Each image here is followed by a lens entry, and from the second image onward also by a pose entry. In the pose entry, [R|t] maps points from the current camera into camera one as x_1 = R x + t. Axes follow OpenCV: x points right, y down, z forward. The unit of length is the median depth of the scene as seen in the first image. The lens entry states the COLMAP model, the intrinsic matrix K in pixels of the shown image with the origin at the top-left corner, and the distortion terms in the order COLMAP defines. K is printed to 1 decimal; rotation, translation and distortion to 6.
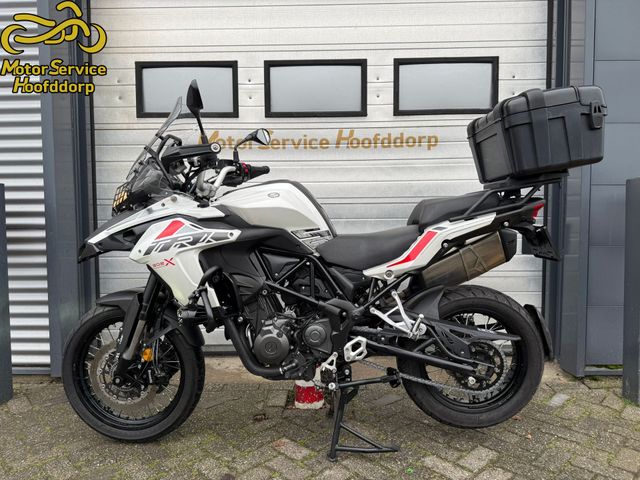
lens RADIAL K [[457.7, 0, 325.1], [0, 457.7, 240.2], [0, 0, 1]] dist [0.045788, -0.060602]
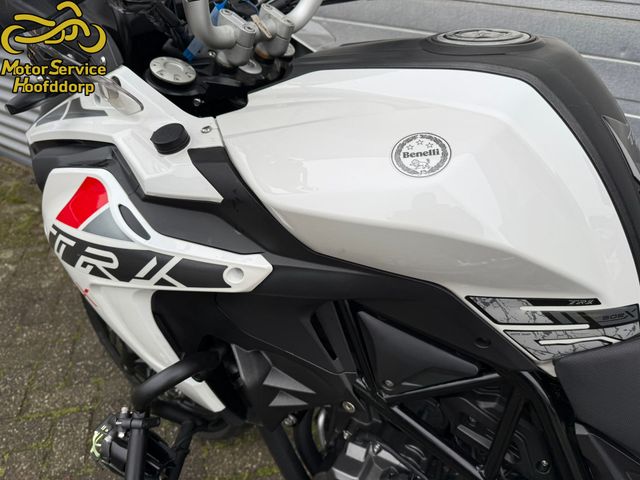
lens RADIAL K [[457.7, 0, 324.6], [0, 457.7, 238.4], [0, 0, 1]] dist [0.045788, -0.060602]
pose [[0.868938, 0.312227, -0.384007, -0.053320], [-0.082698, 0.856584, 0.509337, -0.166169], [0.487964, -0.410826, 0.770139, 0.763162]]
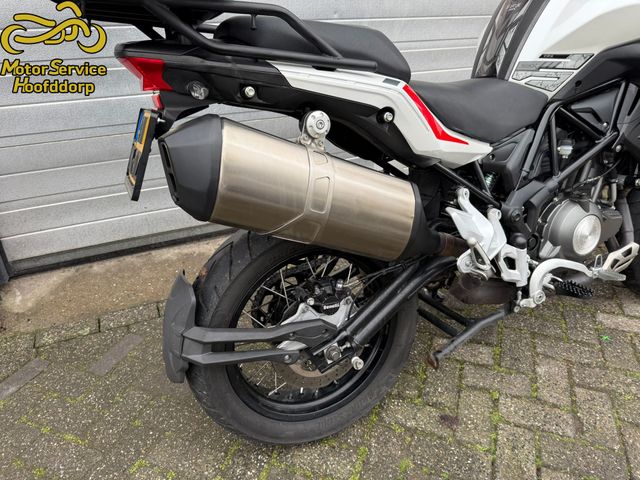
lens RADIAL K [[457.7, 0, 320.1], [0, 457.7, 234.5], [0, 0, 1]] dist [0.045788, -0.060602]
pose [[0.898170, -0.203923, 0.389495, -0.584420], [0.037474, 0.918209, 0.394320, -0.044720], [-0.438049, -0.339570, 0.832349, 0.557914]]
